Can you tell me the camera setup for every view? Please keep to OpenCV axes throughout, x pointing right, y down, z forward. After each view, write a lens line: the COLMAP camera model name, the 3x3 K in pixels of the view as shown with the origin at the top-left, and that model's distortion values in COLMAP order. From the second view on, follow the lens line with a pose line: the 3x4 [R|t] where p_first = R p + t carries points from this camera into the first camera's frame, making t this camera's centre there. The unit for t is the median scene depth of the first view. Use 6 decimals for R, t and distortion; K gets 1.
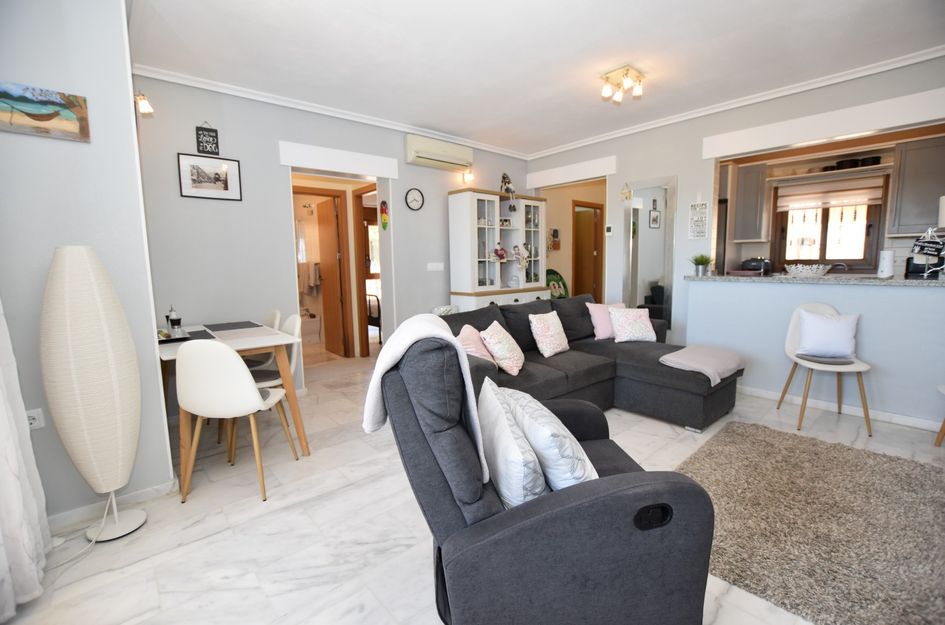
lens RADIAL K [[415.6, 0, 476.2], [0, 415.6, 314.3], [0, 0, 1]] dist [-0.034436, 0.004970]
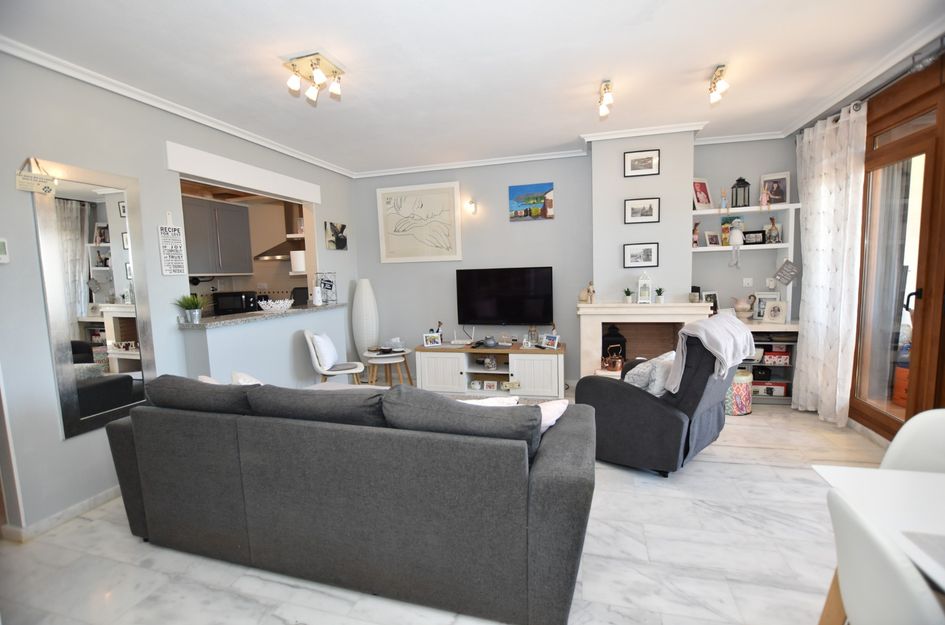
lens RADIAL K [[415.6, 0, 476.2], [0, 415.6, 314.3], [0, 0, 1]] dist [-0.034436, 0.004970]
pose [[-0.542847, -0.051581, 0.838246, -0.354800], [0.145418, 0.977263, 0.154309, -0.142434], [-0.827146, 0.205662, -0.523004, 0.911976]]
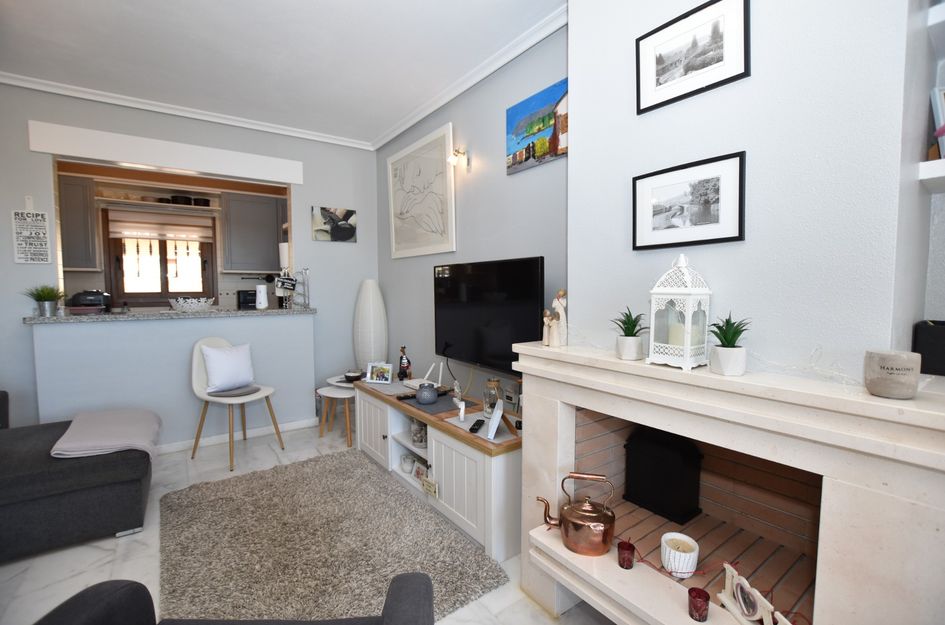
lens RADIAL K [[415.6, 0, 476.2], [0, 415.6, 314.3], [0, 0, 1]] dist [-0.034436, 0.004970]
pose [[0.096086, -0.047741, 0.994227, -0.063449], [0.125508, 0.991458, 0.035479, -0.030017], [-0.987429, 0.121374, 0.101257, 0.213569]]
